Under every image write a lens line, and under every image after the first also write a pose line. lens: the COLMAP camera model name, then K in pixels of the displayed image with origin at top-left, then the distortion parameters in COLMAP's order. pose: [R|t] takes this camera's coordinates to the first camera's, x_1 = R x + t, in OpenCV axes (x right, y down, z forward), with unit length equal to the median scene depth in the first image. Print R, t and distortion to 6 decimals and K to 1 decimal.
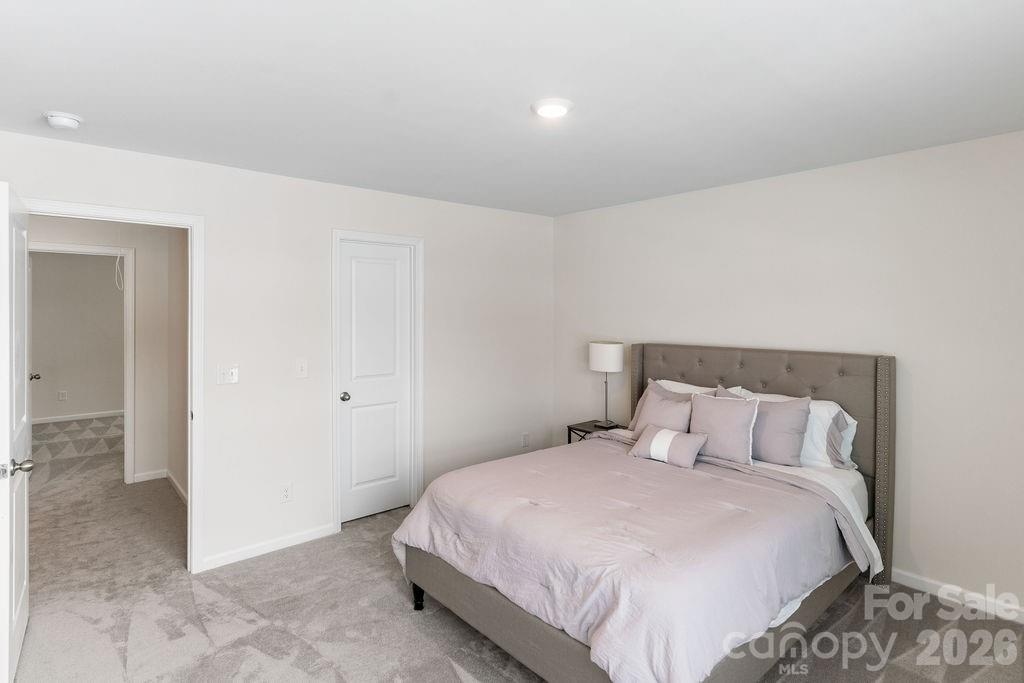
lens RADIAL K [[528.0, 0, 511.0], [0, 528.0, 315.0], [0, 0, 1]] dist [-0.001330, -0.000225]
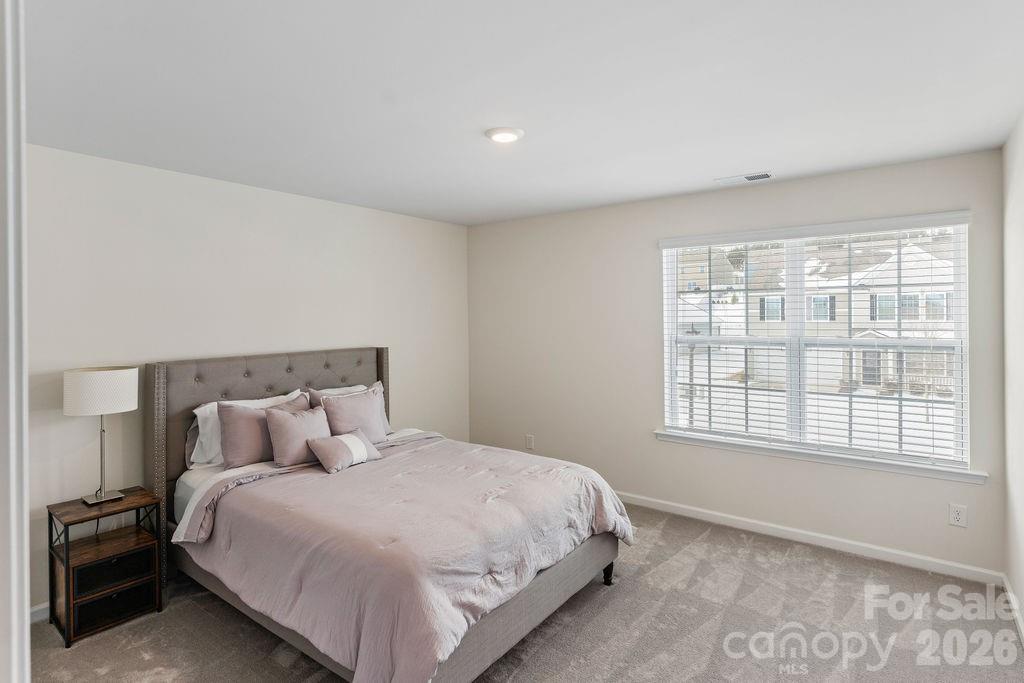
lens RADIAL K [[530.0, 0, 512.0], [0, 530.0, 341.5], [0, 0, 1]] dist [-0.000415, 0.000325]
pose [[-0.207579, -0.047239, 0.977077, -0.764924], [0.025877, 0.998219, 0.053759, -0.004833], [-0.977876, 0.036443, -0.205986, 0.924837]]
